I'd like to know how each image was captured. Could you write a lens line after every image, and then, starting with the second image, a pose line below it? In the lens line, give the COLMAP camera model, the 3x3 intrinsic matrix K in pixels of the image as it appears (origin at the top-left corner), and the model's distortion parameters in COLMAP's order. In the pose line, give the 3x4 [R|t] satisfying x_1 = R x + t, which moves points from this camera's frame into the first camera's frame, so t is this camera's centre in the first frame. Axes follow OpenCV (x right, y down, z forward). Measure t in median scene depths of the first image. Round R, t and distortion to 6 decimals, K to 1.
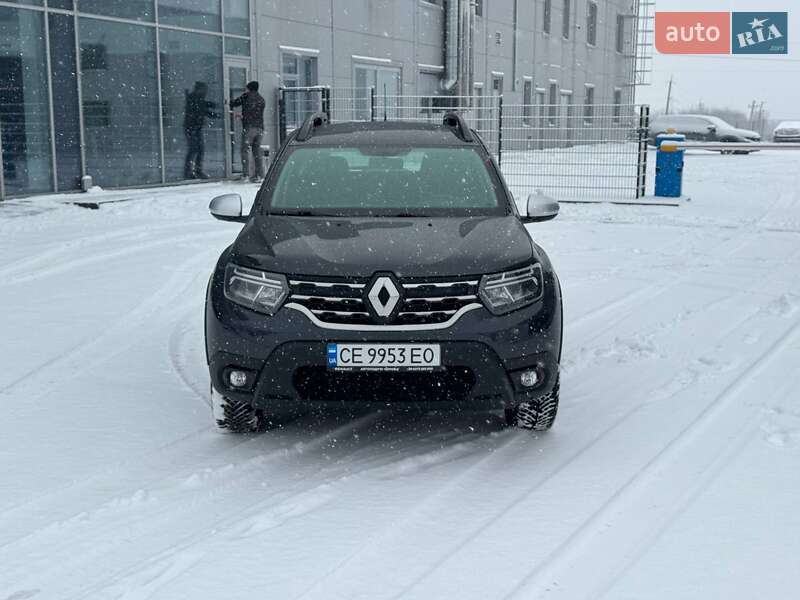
lens RADIAL K [[1116.7, 0, 404.1], [0, 1116.7, 303.6], [0, 0, 1]] dist [0.119009, -0.061292]
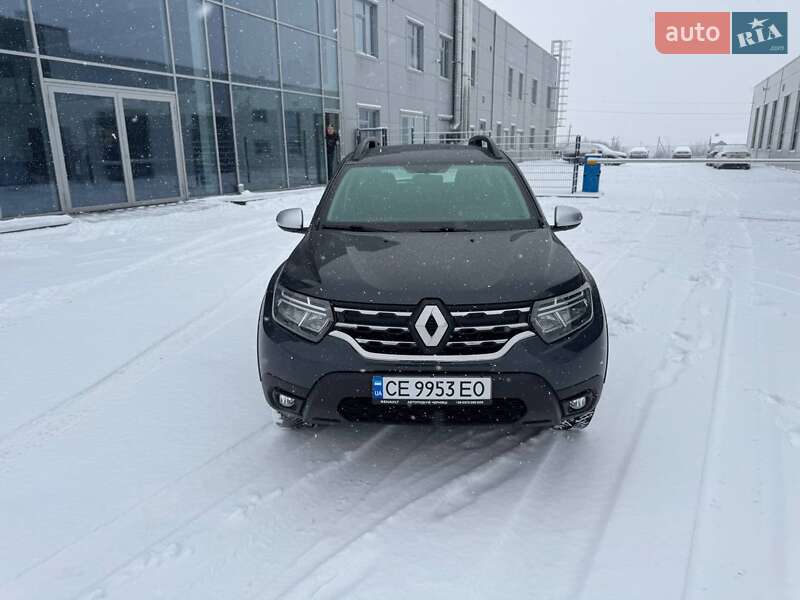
lens RADIAL K [[567.0, 0, 400.0], [0, 567.0, 300.0], [0, 0, 1]] dist [0.051446, -0.076135]
pose [[0.998817, -0.000292, -0.048619, -0.019378], [0.005015, 0.995266, 0.097055, -0.068131], [0.048360, -0.097184, 0.994091, 0.469630]]
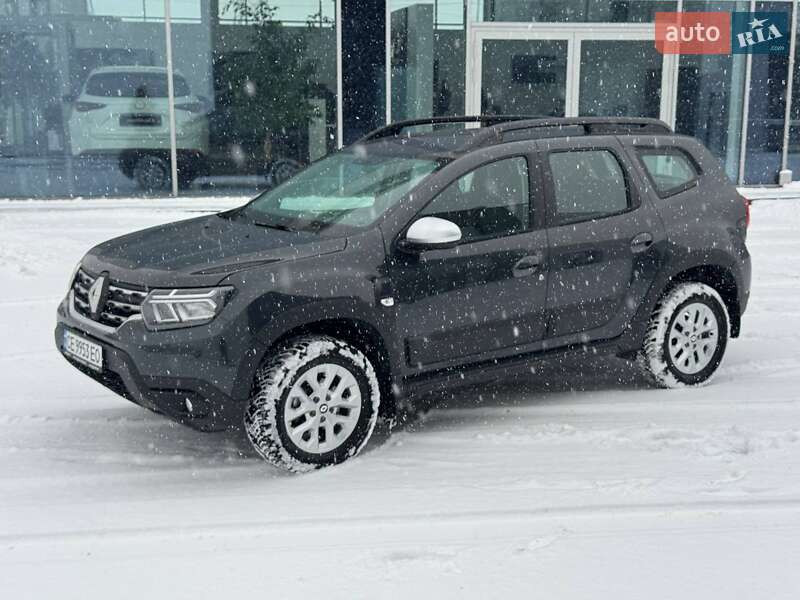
lens RADIAL K [[1116.7, 0, 404.1], [0, 1116.7, 303.6], [0, 0, 1]] dist [0.119009, -0.061292]
pose [[0.566853, 0.144094, -0.811119, 0.924651], [-0.131148, 0.987812, 0.083830, -0.114527], [0.813313, 0.058857, 0.578842, 0.556162]]
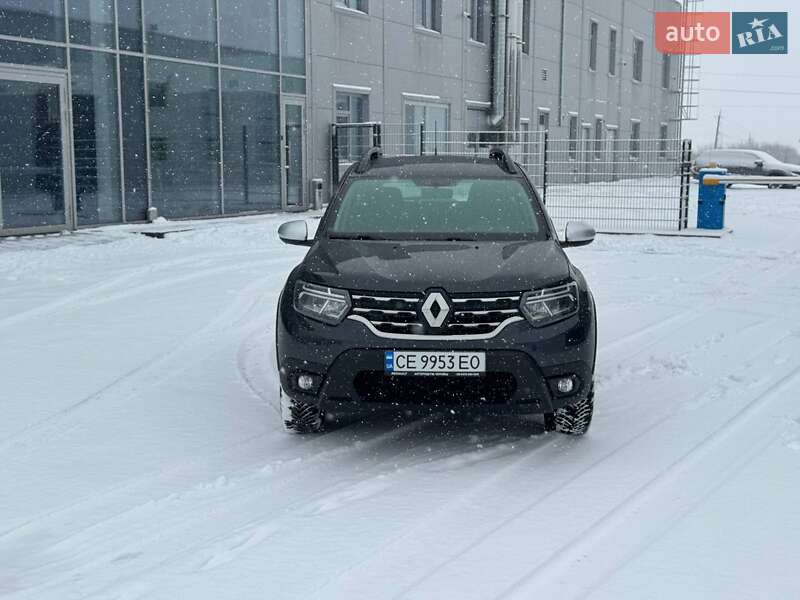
lens RADIAL K [[1116.7, 0, 404.1], [0, 1116.7, 303.6], [0, 0, 1]] dist [0.119009, -0.061292]
pose [[0.999129, 0.005956, -0.041301, -0.002878], [-0.007195, 0.999527, -0.029907, 0.019370], [0.041103, 0.030178, 0.998699, -0.113866]]
